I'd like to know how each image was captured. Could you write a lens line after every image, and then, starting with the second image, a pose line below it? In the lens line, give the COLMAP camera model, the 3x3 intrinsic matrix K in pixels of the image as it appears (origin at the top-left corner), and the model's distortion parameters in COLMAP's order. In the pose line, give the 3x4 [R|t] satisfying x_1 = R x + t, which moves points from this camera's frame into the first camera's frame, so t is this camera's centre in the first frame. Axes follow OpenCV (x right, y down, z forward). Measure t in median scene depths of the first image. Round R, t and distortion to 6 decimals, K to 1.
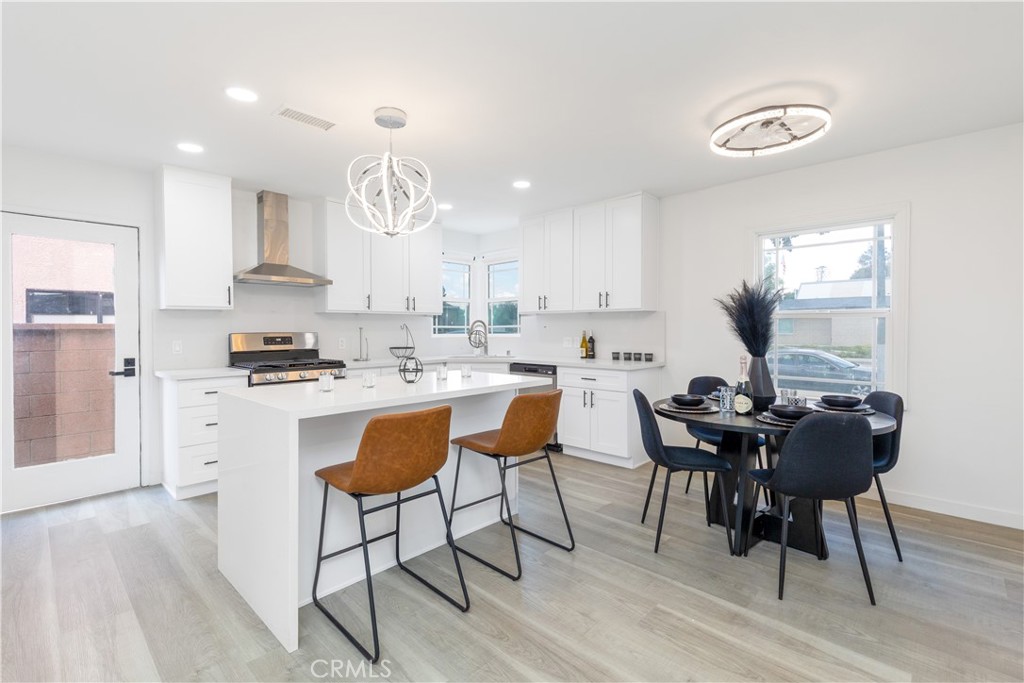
lens RADIAL K [[461.5, 0, 511.2], [0, 461.5, 335.4], [0, 0, 1]] dist [-0.000895, -0.000115]
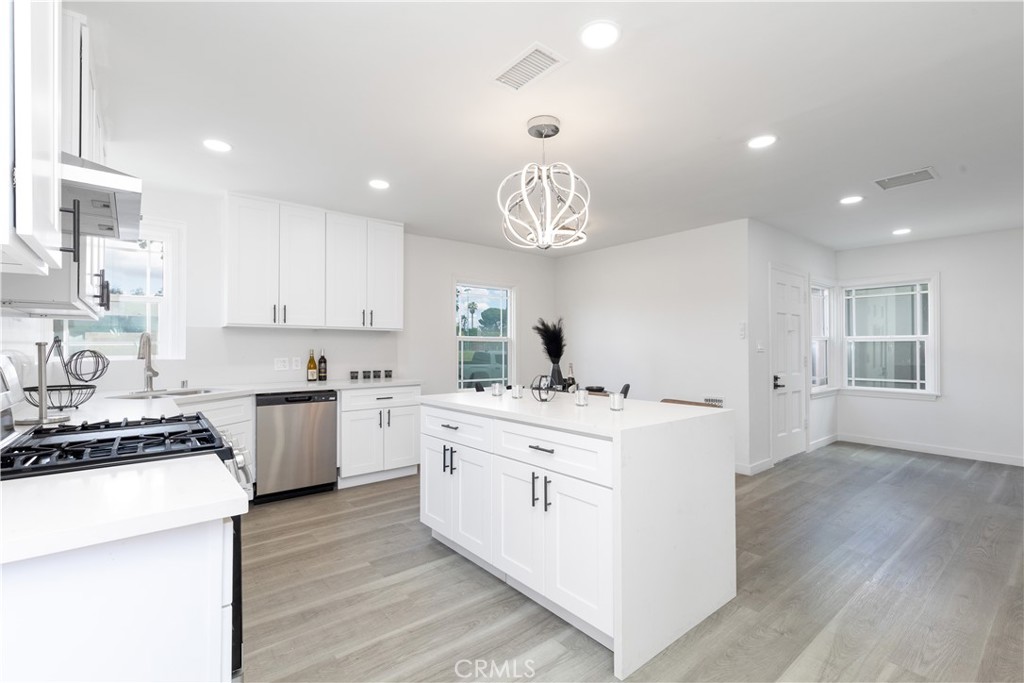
lens RADIAL K [[461.4, 0, 506.7], [0, 461.4, 344.8], [0, 0, 1]] dist [0.013753, 0.000045]
pose [[0.129469, 0.009548, 0.991537, -0.782426], [0.013329, 0.999847, -0.011369, -0.005074], [-0.991494, 0.014688, 0.129322, 0.611669]]
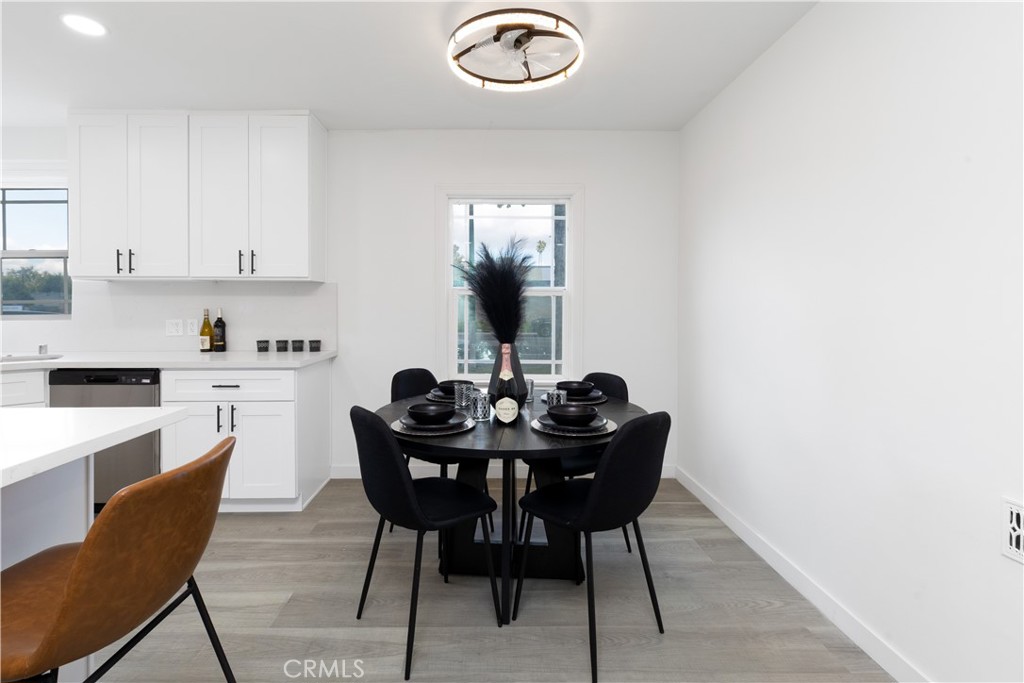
lens RADIAL K [[472.4, 0, 492.8], [0, 472.4, 311.7], [0, 0, 1]] dist [0.000090, -0.000114]
pose [[0.715937, -0.005583, 0.698143, -0.019966], [0.007150, 0.999974, 0.000664, -0.004606], [-0.698129, 0.004516, 0.715958, 0.288477]]
